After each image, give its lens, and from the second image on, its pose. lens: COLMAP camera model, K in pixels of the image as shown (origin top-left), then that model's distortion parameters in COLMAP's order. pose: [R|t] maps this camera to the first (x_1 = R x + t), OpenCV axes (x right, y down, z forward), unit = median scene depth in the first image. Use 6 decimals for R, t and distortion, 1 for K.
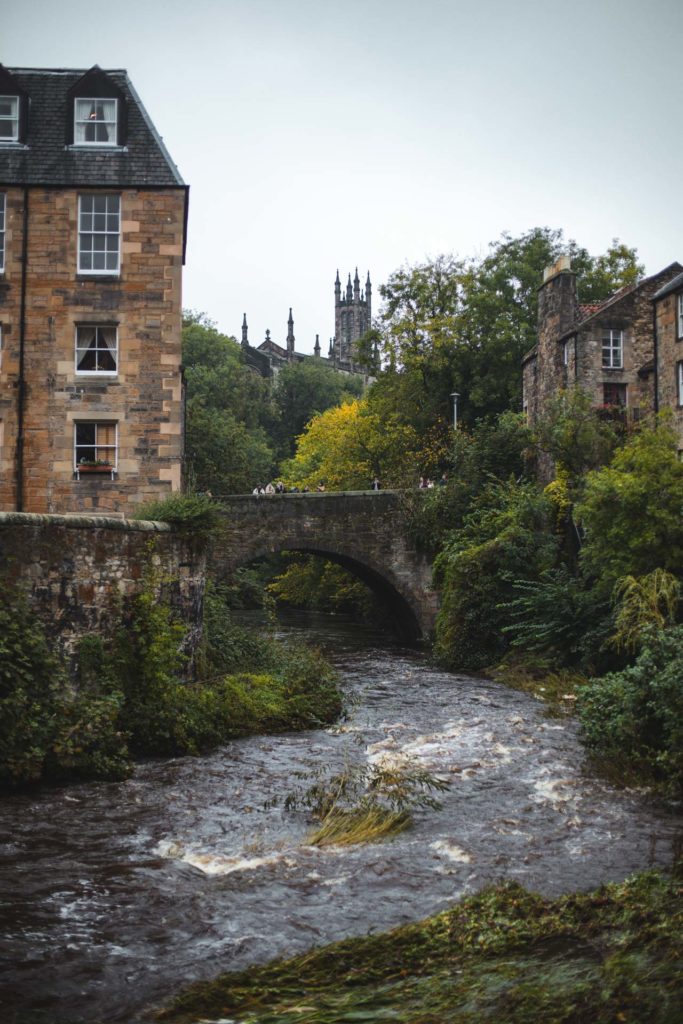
lens RADIAL K [[1487.5, 0, 341.5], [0, 1487.5, 511.7], [0, 0, 1]] dist [0.005233, 0.000000]
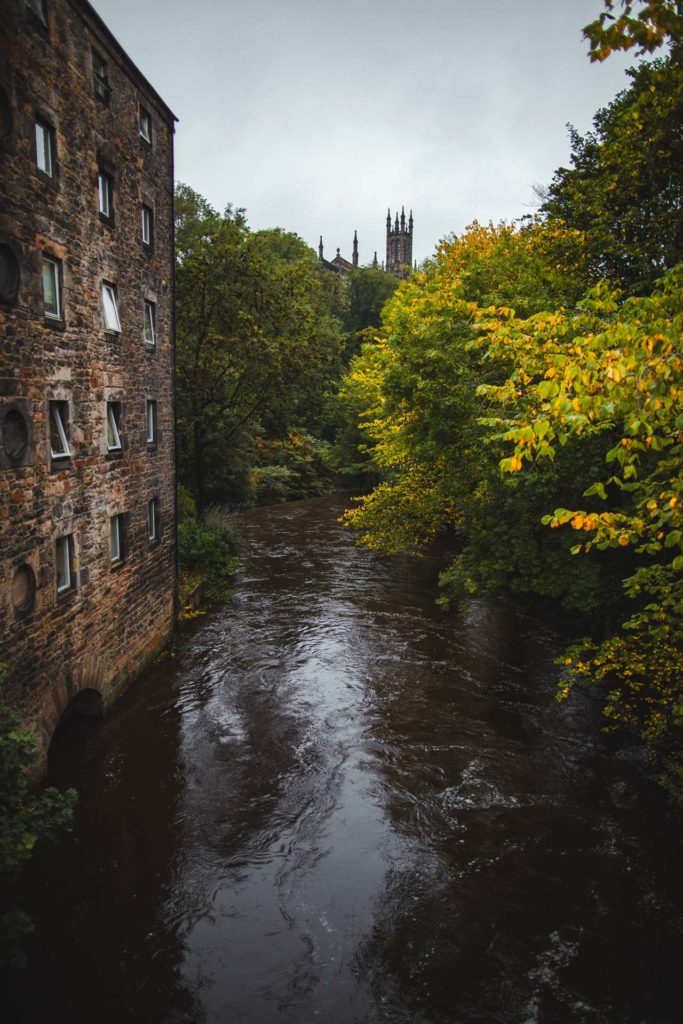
lens RADIAL K [[703.6, 0, 342.3], [0, 703.6, 511.7], [0, 0, 1]] dist [-0.000208, -0.000112]
pose [[0.999172, 0.020536, -0.035128, -0.018944], [-0.013806, 0.983183, 0.182102, -0.004415], [0.038277, -0.181466, 0.982652, 0.334489]]
